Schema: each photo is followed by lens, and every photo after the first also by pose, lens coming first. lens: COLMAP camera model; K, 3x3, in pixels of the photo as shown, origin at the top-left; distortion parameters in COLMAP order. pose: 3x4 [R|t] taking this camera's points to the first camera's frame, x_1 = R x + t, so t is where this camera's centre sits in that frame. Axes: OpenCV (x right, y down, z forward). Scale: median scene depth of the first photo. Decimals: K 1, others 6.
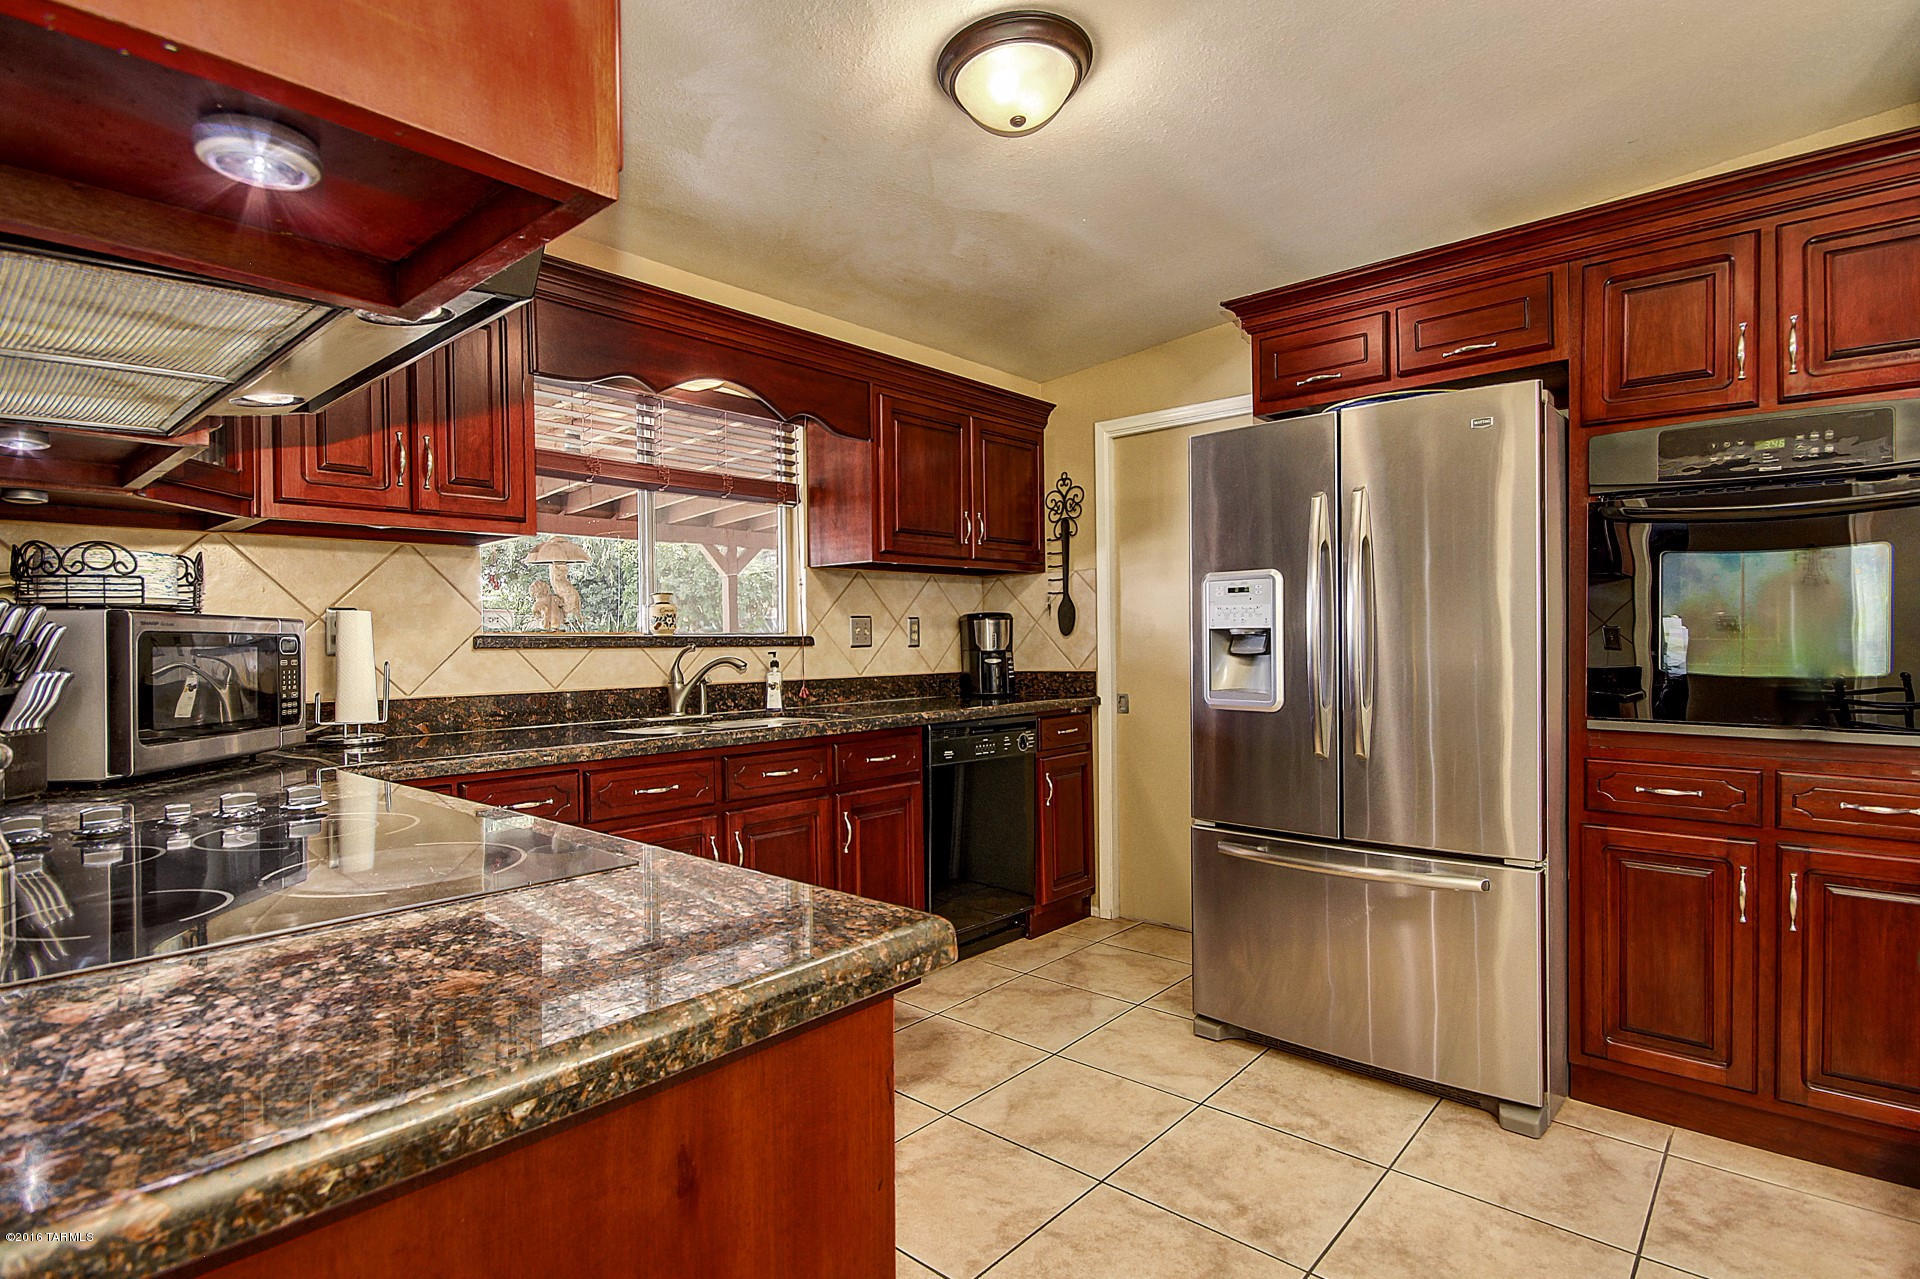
lens RADIAL K [[956.1, 0, 966.7], [0, 956.1, 643.2], [0, 0, 1]] dist [-0.001143, 0.000434]
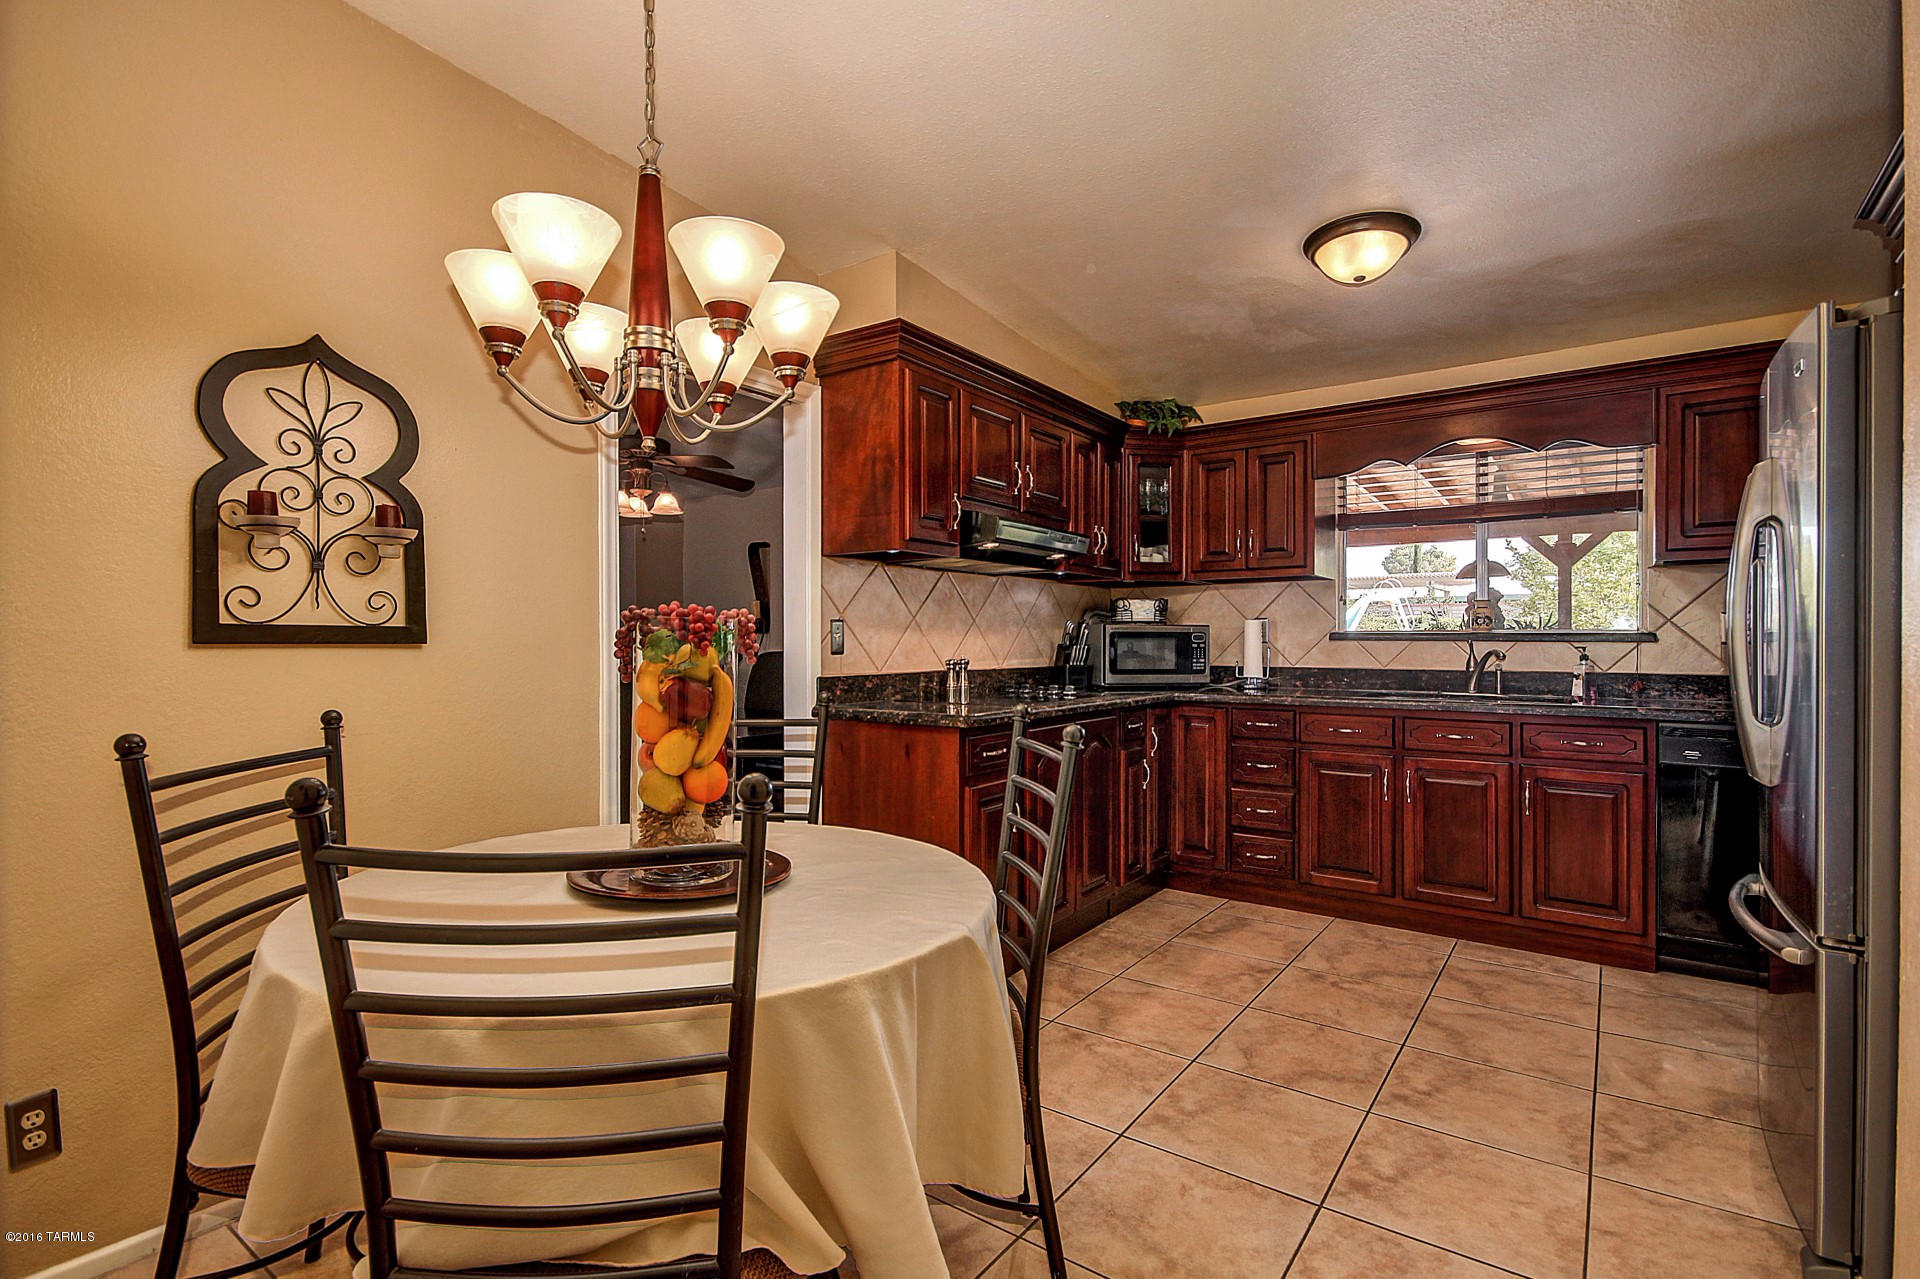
lens RADIAL K [[918.9, 0, 956.7], [0, 918.9, 642.4], [0, 0, 1]] dist [-0.001041, -0.001285]
pose [[0.091111, 0.013813, -0.995745, 0.866401], [-0.004147, 0.999900, 0.013492, -0.008347], [0.995832, 0.002900, 0.091160, 0.167387]]
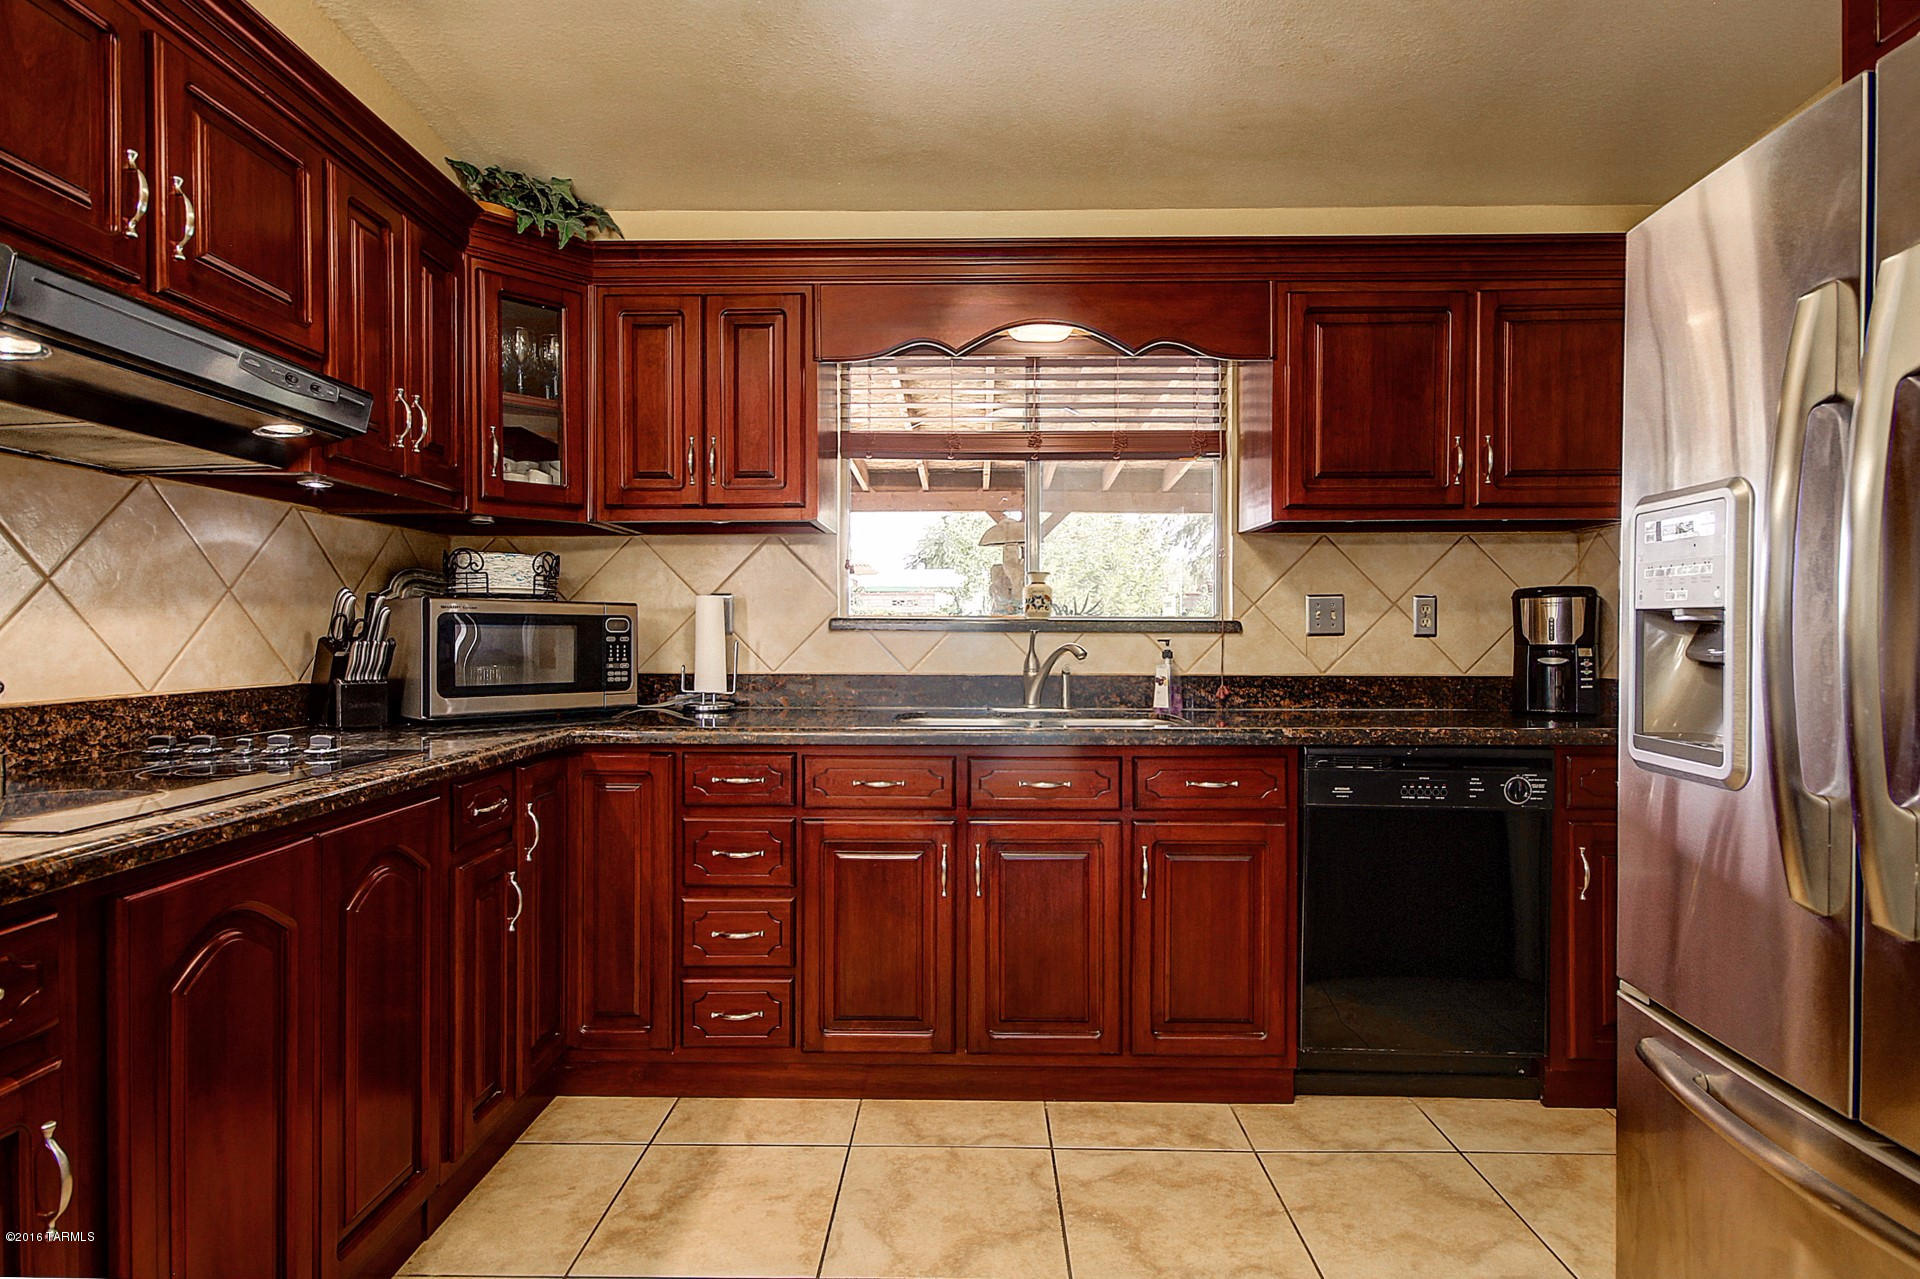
lens RADIAL K [[998.9, 0, 971.9], [0, 998.9, 638.9], [0, 0, 1]] dist [0.003557, 0.000442]
pose [[0.653694, 0.018898, -0.756523, 0.359292], [-0.010970, 0.999820, 0.015496, -0.003229], [0.756679, -0.001831, 0.653783, 0.330079]]
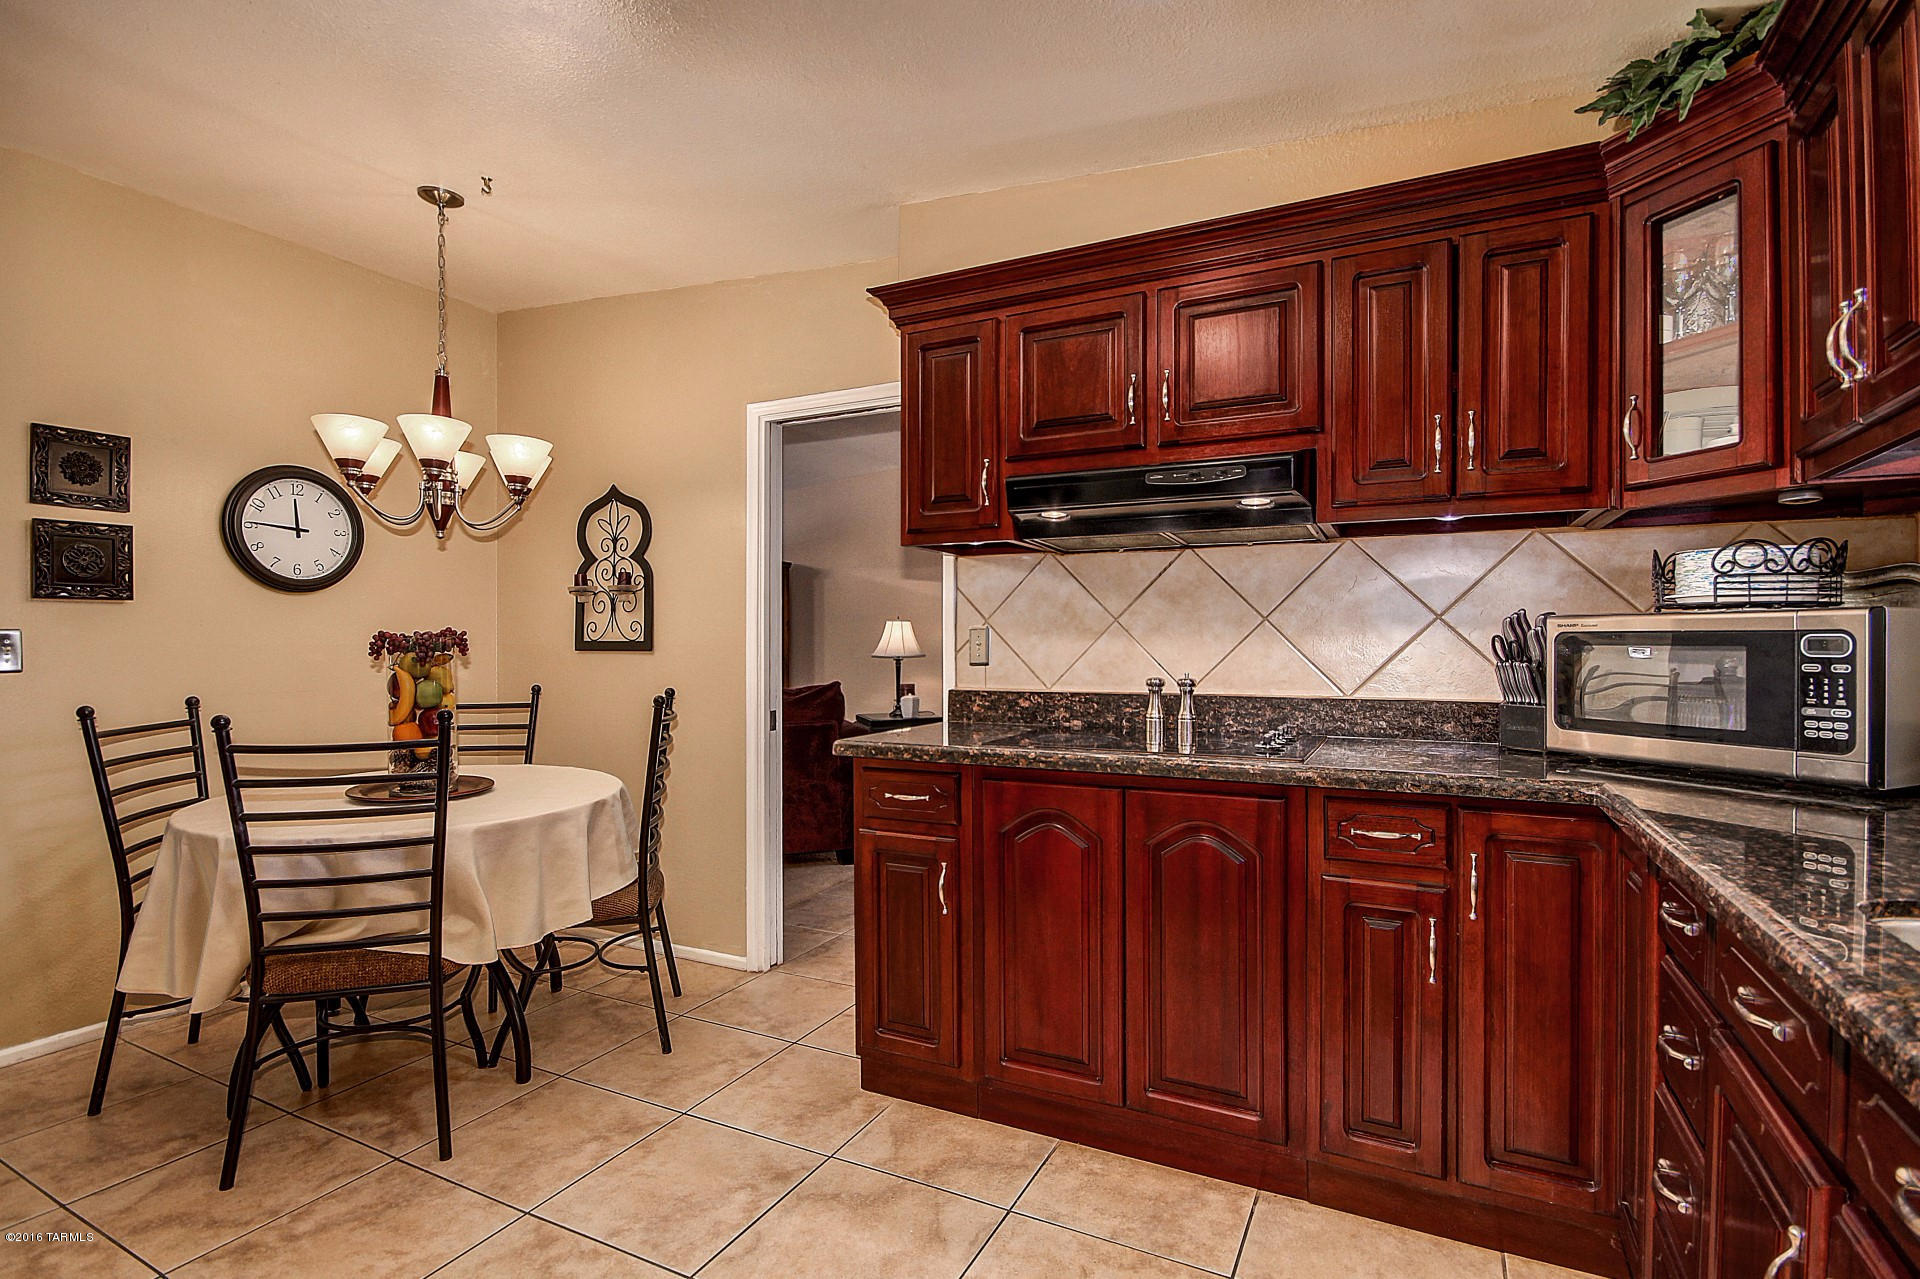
lens RADIAL K [[918.9, 0, 960.6], [0, 918.9, 642.1], [0, 0, 1]] dist [-0.001041, -0.001285]
pose [[-0.972230, 0.011725, -0.233733, 0.070346], [0.011423, 0.999931, 0.002645, -0.006315], [0.233748, -0.000098, -0.972297, 0.996960]]
